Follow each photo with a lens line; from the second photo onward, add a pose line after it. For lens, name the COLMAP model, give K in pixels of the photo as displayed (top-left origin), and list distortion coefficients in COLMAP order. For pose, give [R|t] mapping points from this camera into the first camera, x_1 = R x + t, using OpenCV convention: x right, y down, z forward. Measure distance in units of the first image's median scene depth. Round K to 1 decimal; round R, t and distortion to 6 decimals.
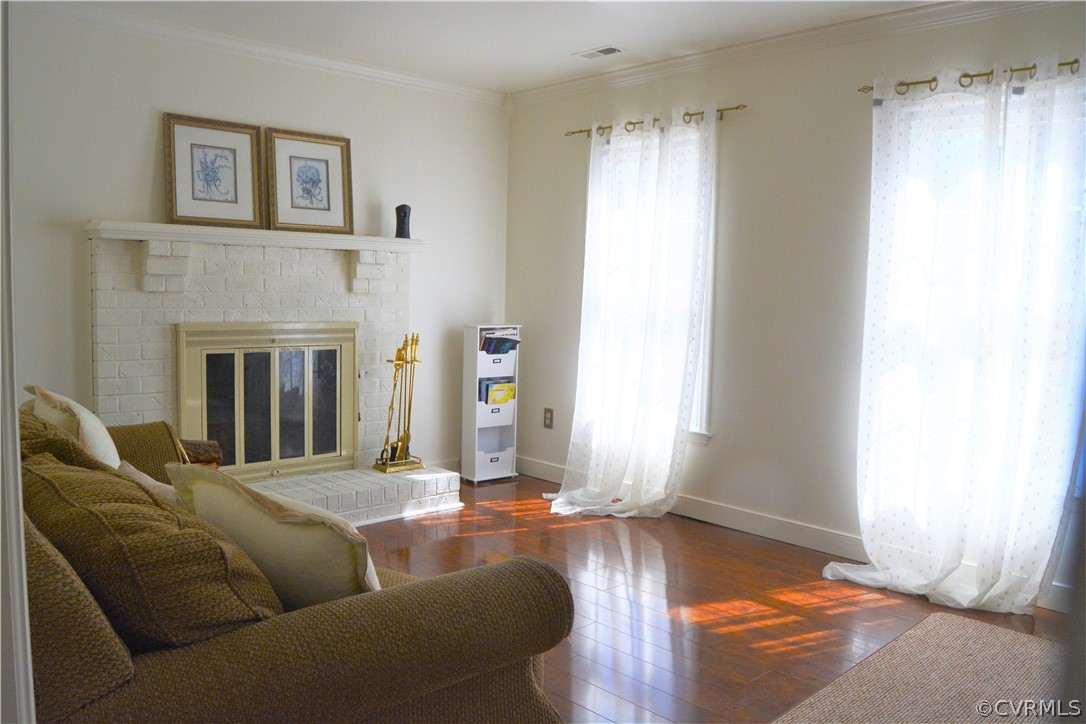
lens RADIAL K [[857.8, 0, 547.6], [0, 857.8, 361.9], [0, 0, 1]] dist [-0.091268, 0.038907]
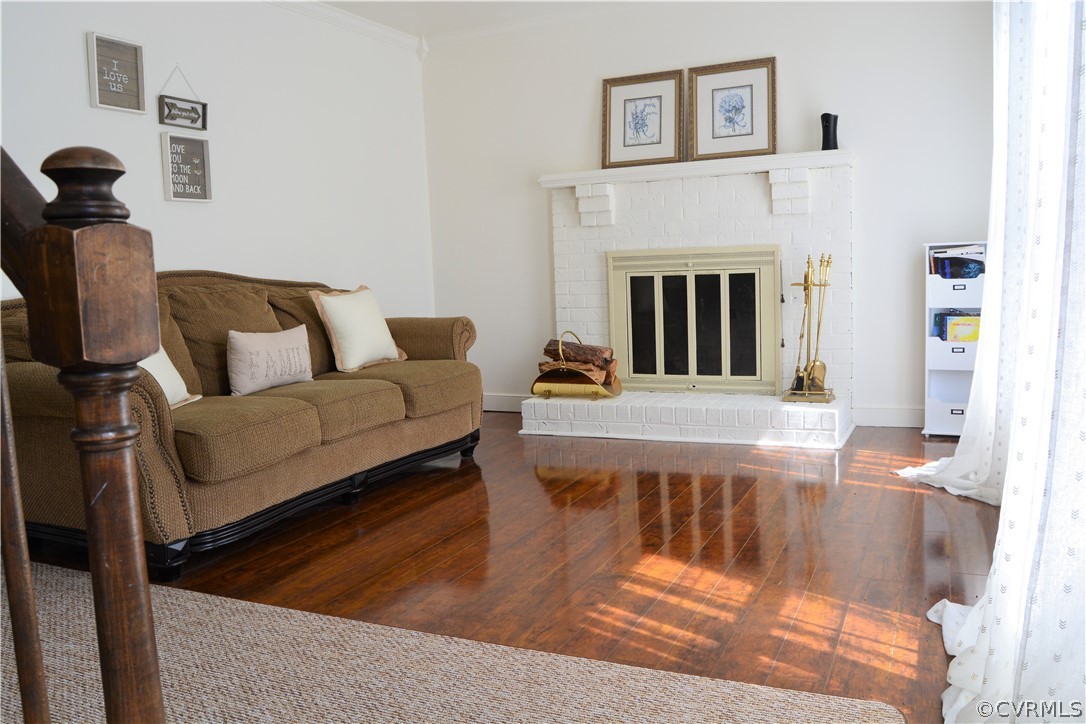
lens RADIAL K [[857.8, 0, 547.6], [0, 857.8, 361.9], [0, 0, 1]] dist [-0.091268, 0.038907]
pose [[0.356912, 0.066547, -0.931765, 0.646304], [-0.029721, 0.997763, 0.059876, 0.039450], [0.933665, 0.006323, 0.358092, 0.444149]]
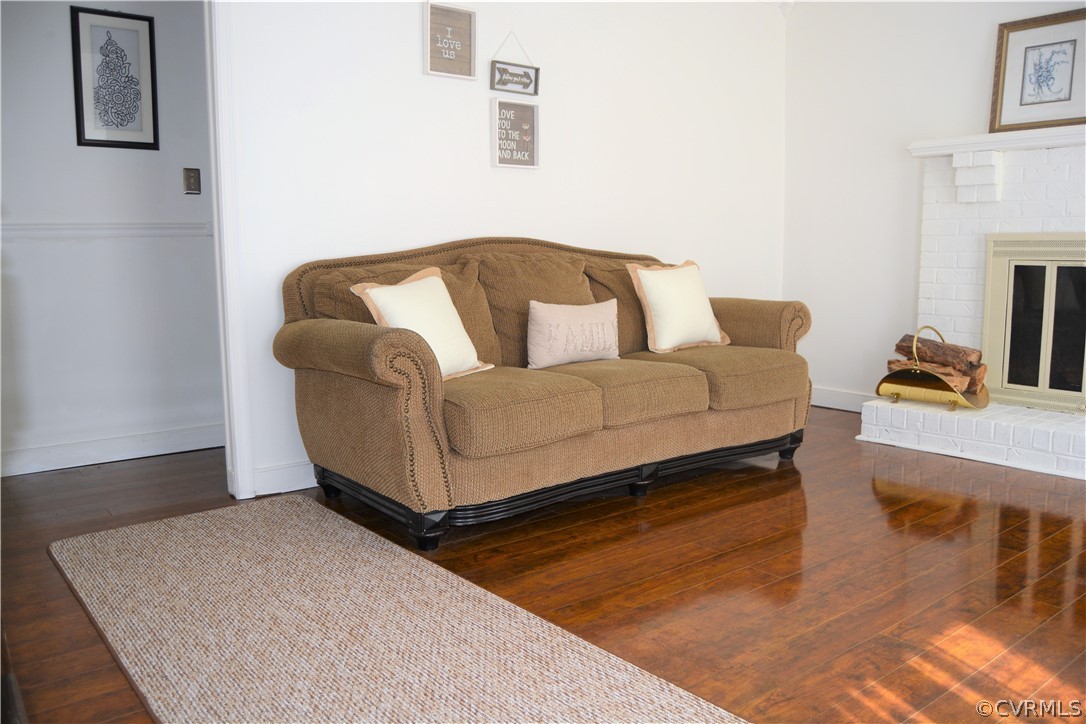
lens RADIAL K [[857.8, 0, 547.6], [0, 857.8, 361.9], [0, 0, 1]] dist [-0.091268, 0.038907]
pose [[-0.089417, 0.105453, -0.990396, 0.575060], [-0.078621, 0.990529, 0.112566, 0.033010], [0.992886, 0.087931, -0.080279, 0.531166]]
